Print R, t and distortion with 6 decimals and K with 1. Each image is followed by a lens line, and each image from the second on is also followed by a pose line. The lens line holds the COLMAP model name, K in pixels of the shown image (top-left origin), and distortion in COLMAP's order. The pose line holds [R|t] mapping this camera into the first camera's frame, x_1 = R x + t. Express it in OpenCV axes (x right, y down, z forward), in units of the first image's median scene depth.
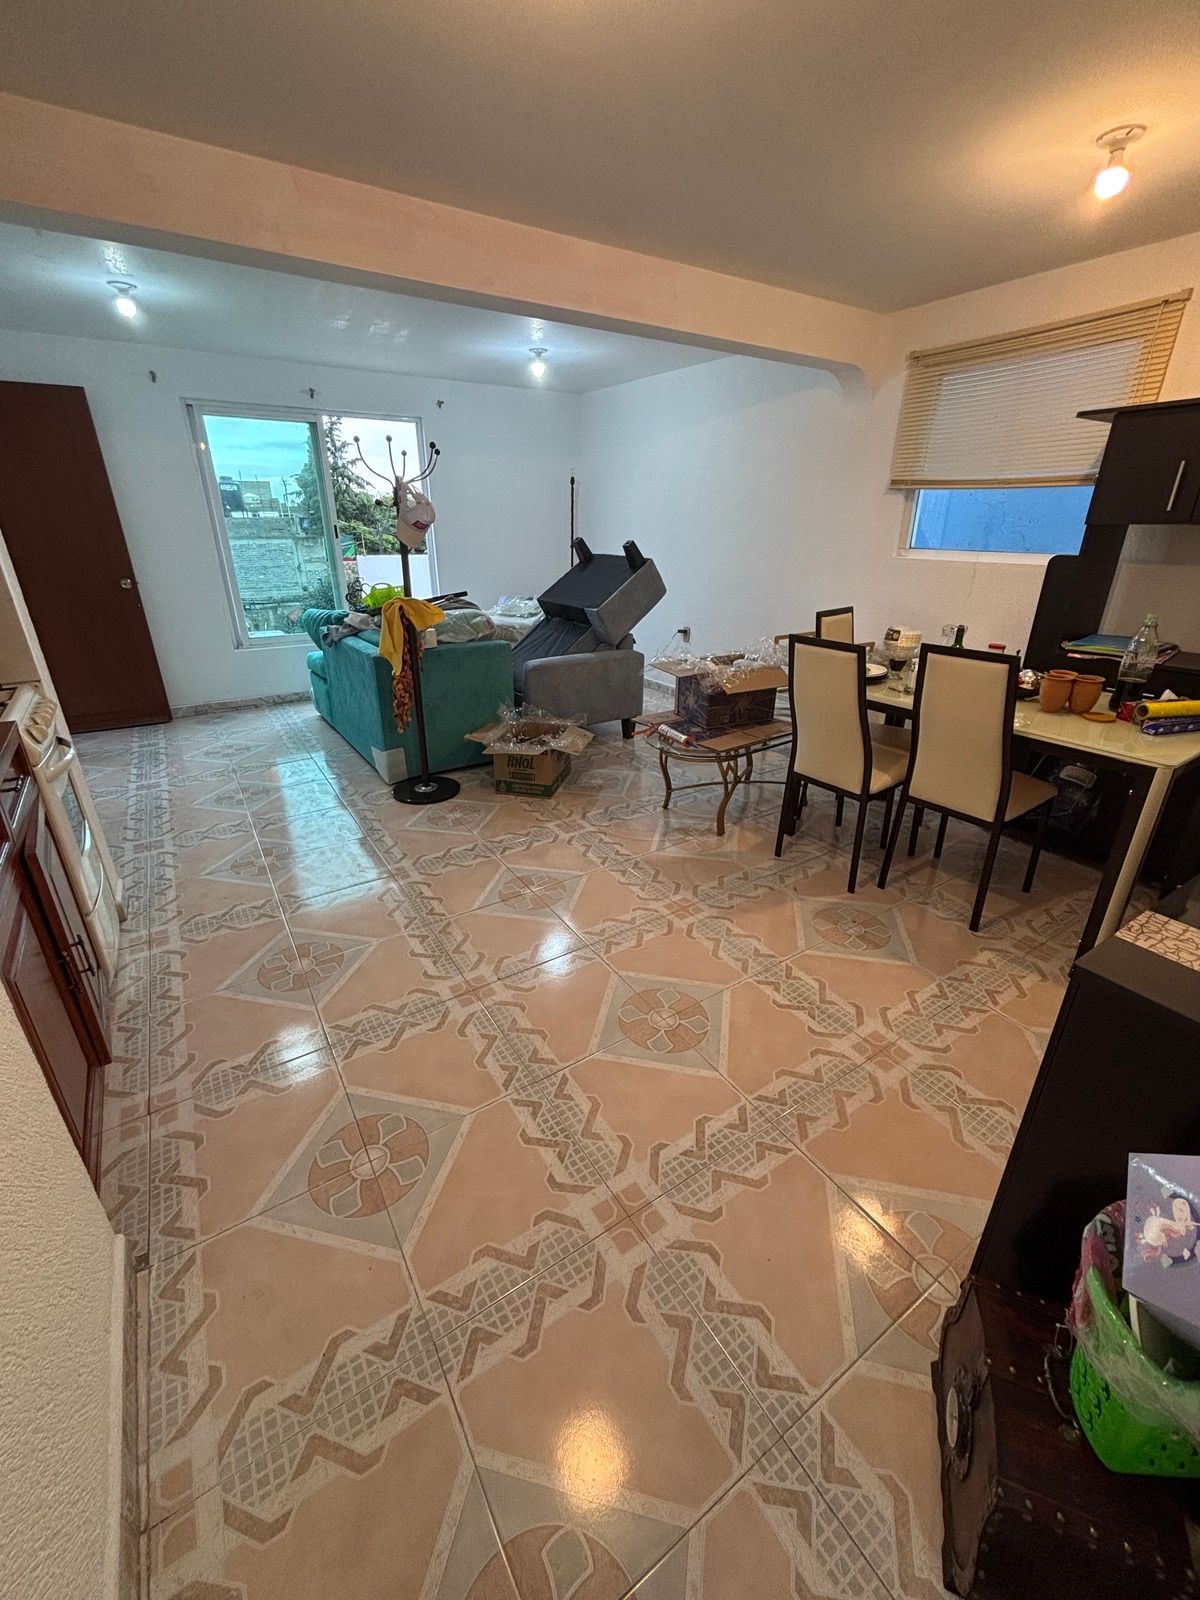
lens RADIAL K [[640.7, 0, 615.4], [0, 640.7, 823.2], [0, 0, 1]] dist [-0.001646, 0.001496]
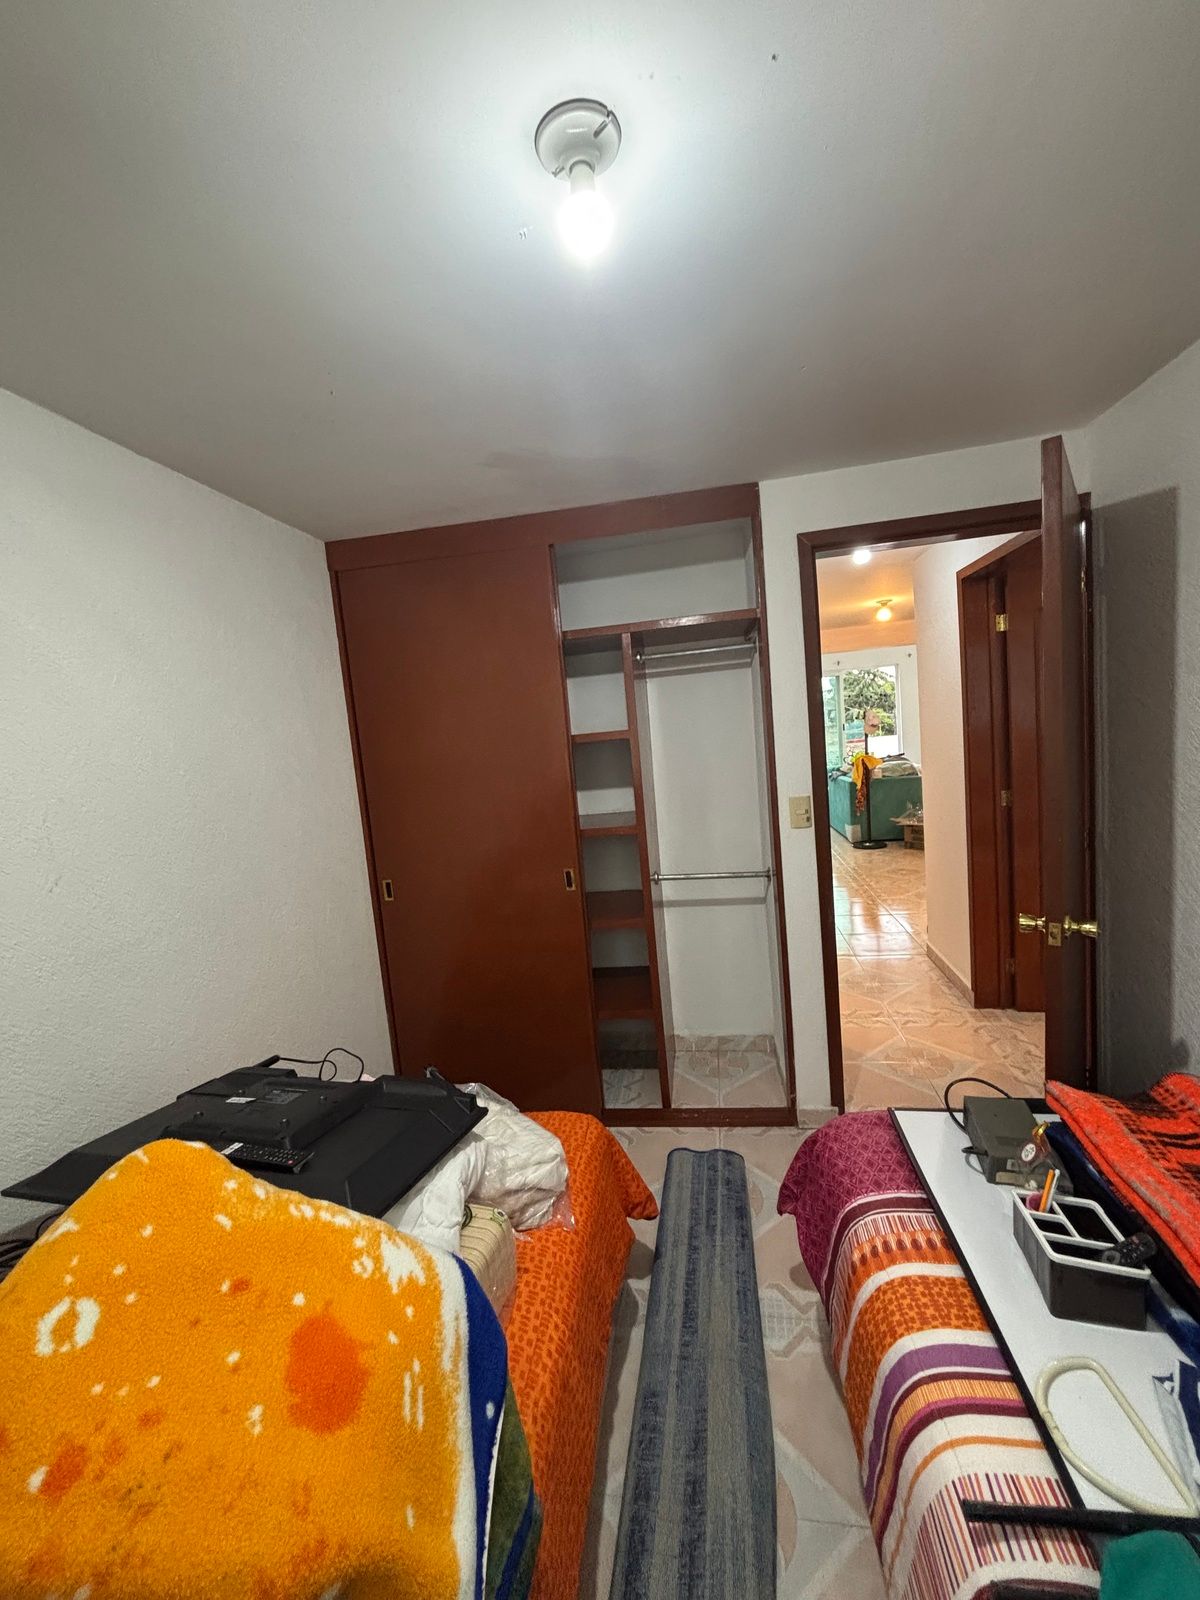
lens RADIAL K [[640.7, 0, 606.1], [0, 640.7, 803.6], [0, 0, 1]] dist [-0.001646, 0.001496]
pose [[0.726228, -0.002959, -0.687448, 0.874548], [-0.195986, 0.957601, -0.211164, 0.729663], [0.658925, 0.288083, 0.694856, -1.762011]]
